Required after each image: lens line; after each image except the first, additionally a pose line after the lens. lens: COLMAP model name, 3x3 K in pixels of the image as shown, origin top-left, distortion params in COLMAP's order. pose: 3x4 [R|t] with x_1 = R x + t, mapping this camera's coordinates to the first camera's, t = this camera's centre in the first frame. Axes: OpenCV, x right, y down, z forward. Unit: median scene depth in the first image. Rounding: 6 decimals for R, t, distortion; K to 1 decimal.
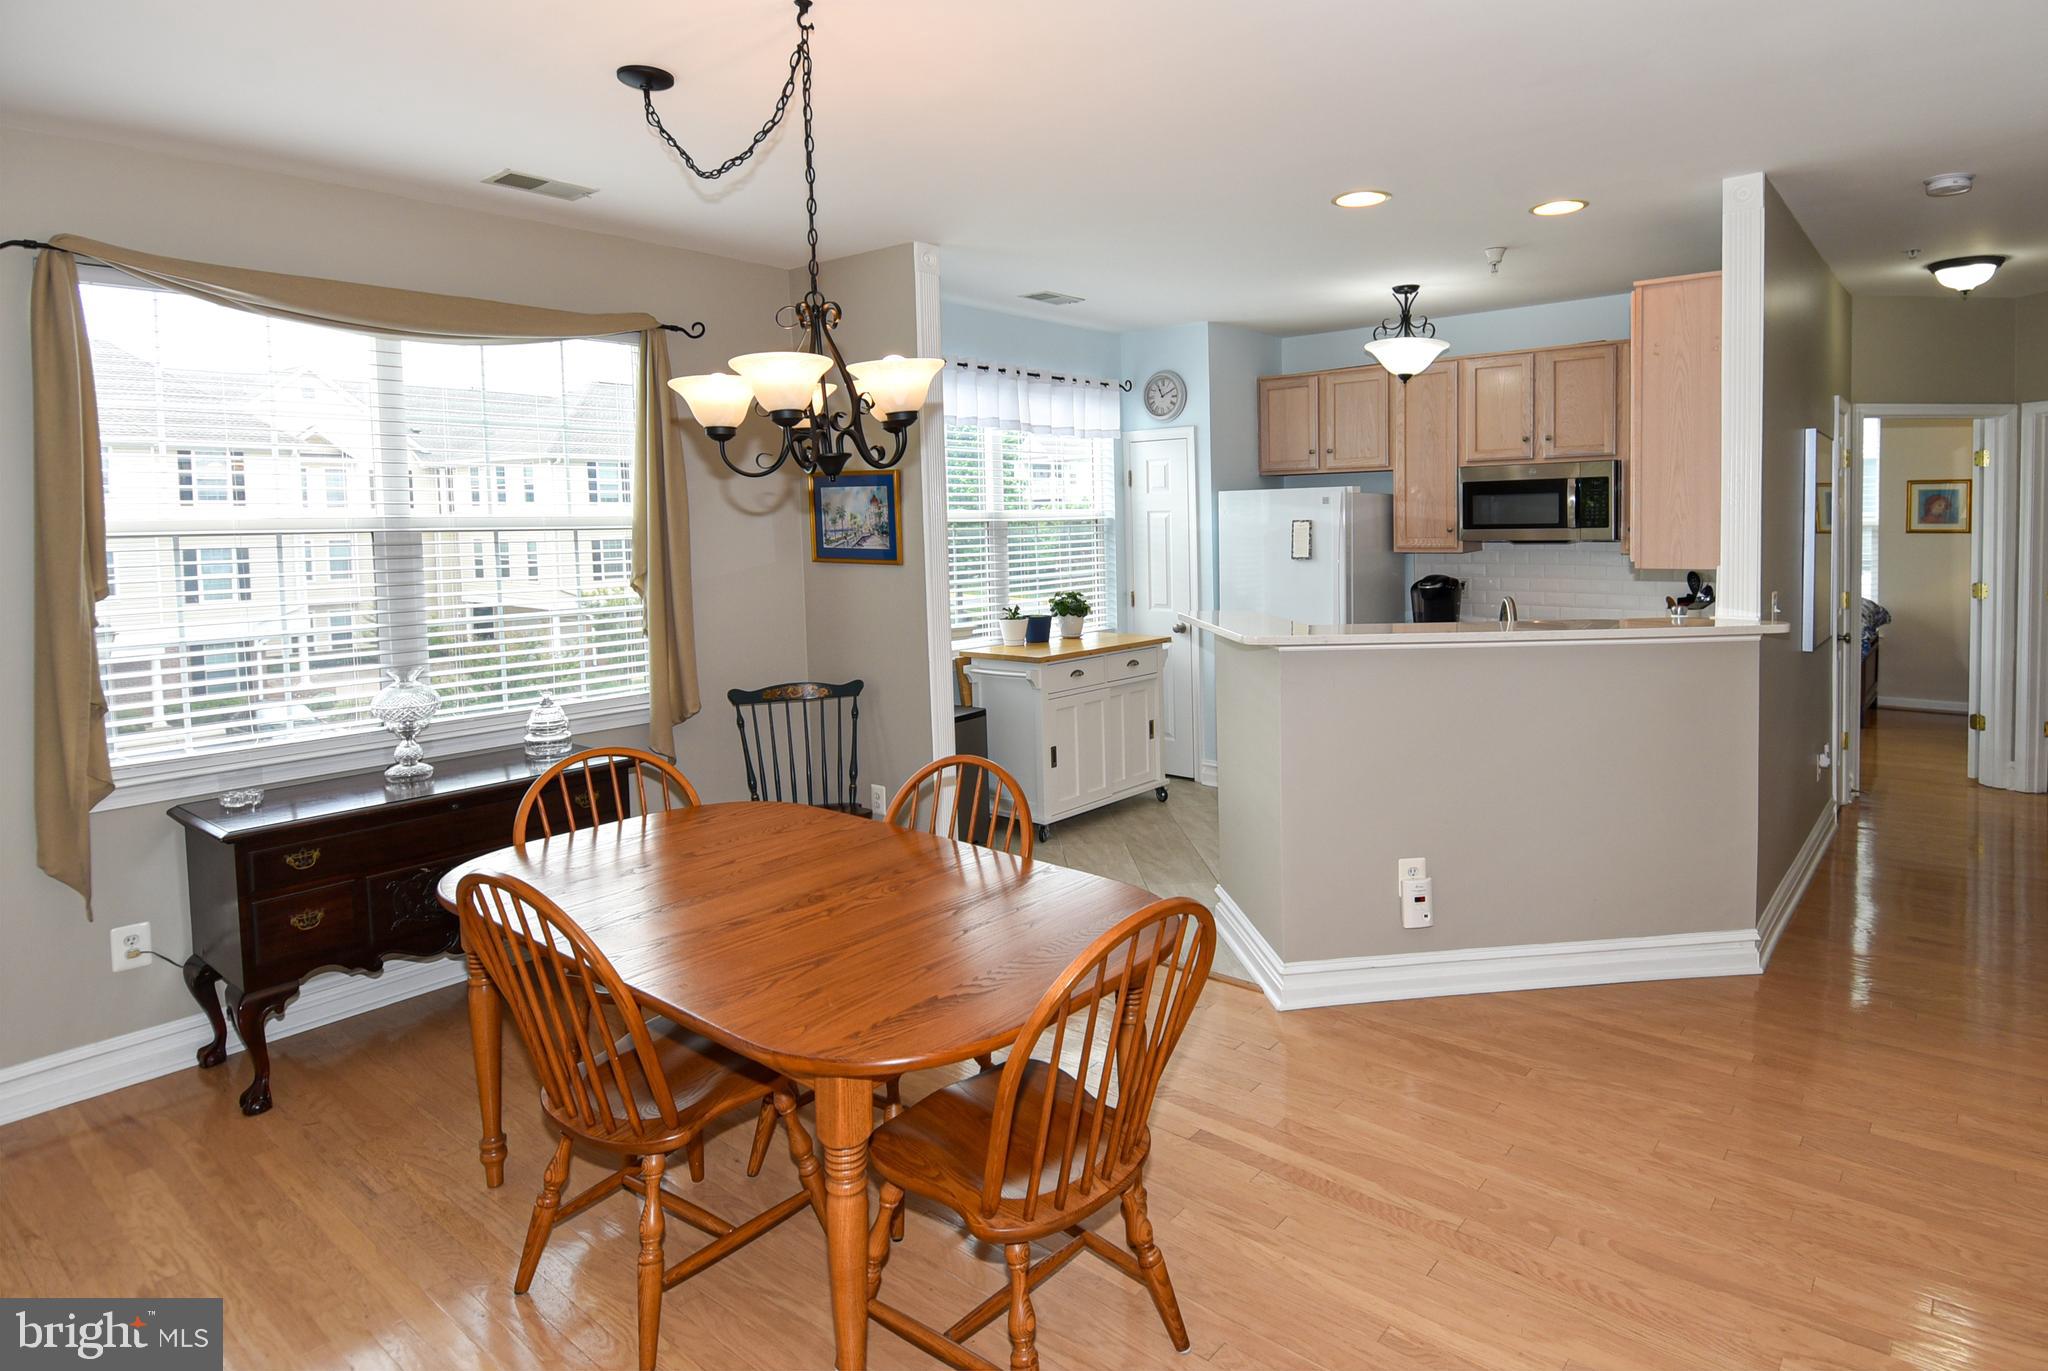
lens RADIAL K [[1090.8, 0, 1024.0], [0, 1090.8, 685.5], [0, 0, 1]] dist [0.000850, -0.000002]
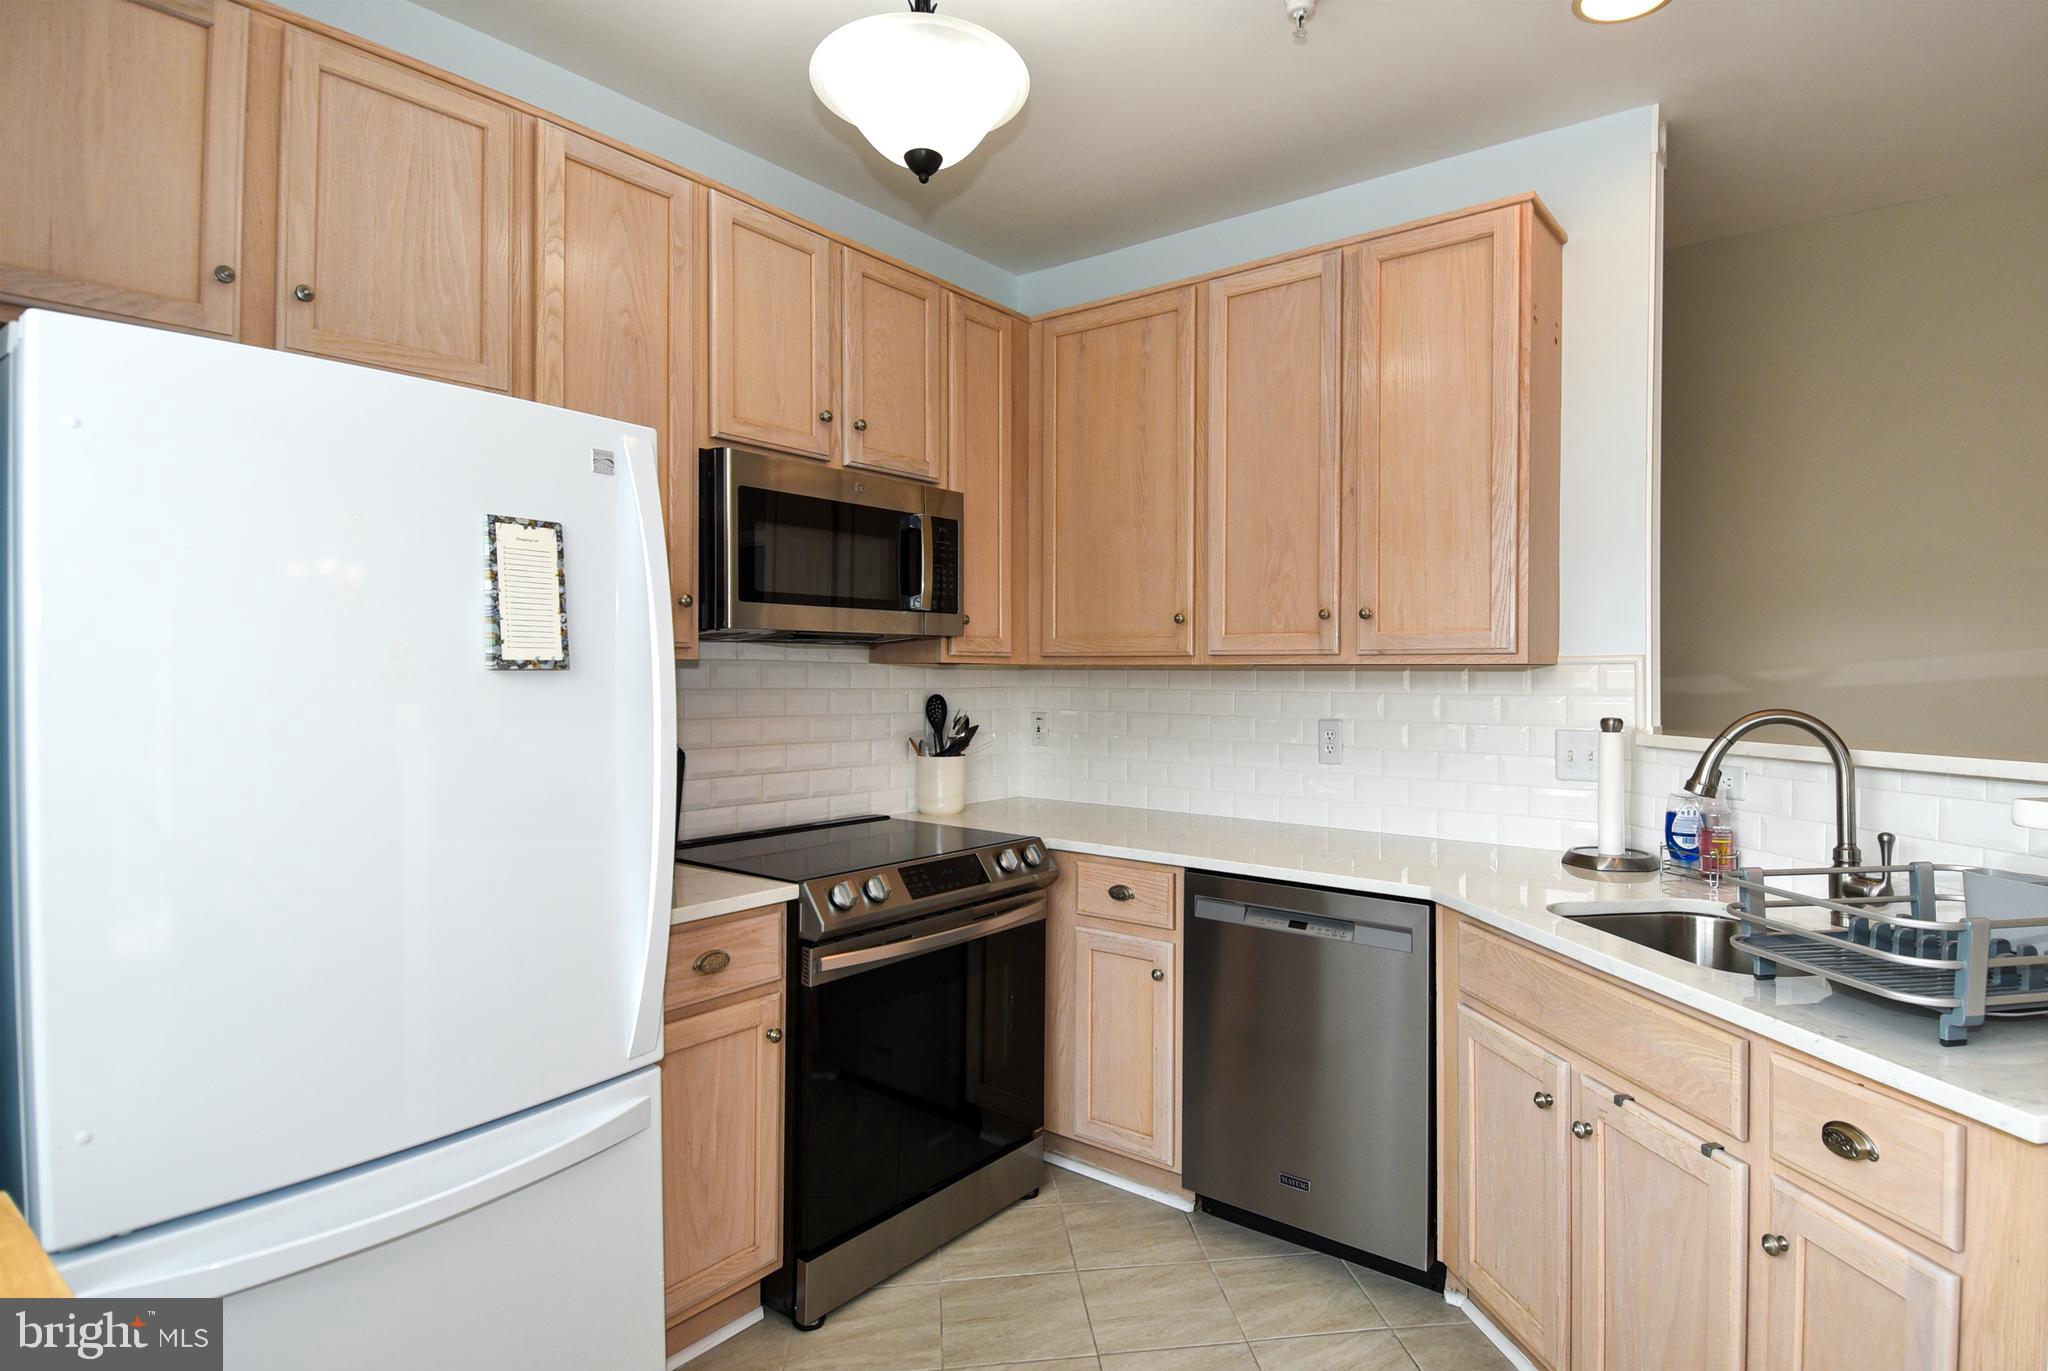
lens RADIAL K [[1090.8, 0, 1024.0], [0, 1090.8, 685.5], [0, 0, 1]] dist [0.000850, -0.000002]
pose [[-0.045351, -0.002102, 0.998969, -0.011475], [0.147335, 0.989048, 0.008770, -0.103867], [-0.988046, 0.147580, -0.044545, 0.960126]]
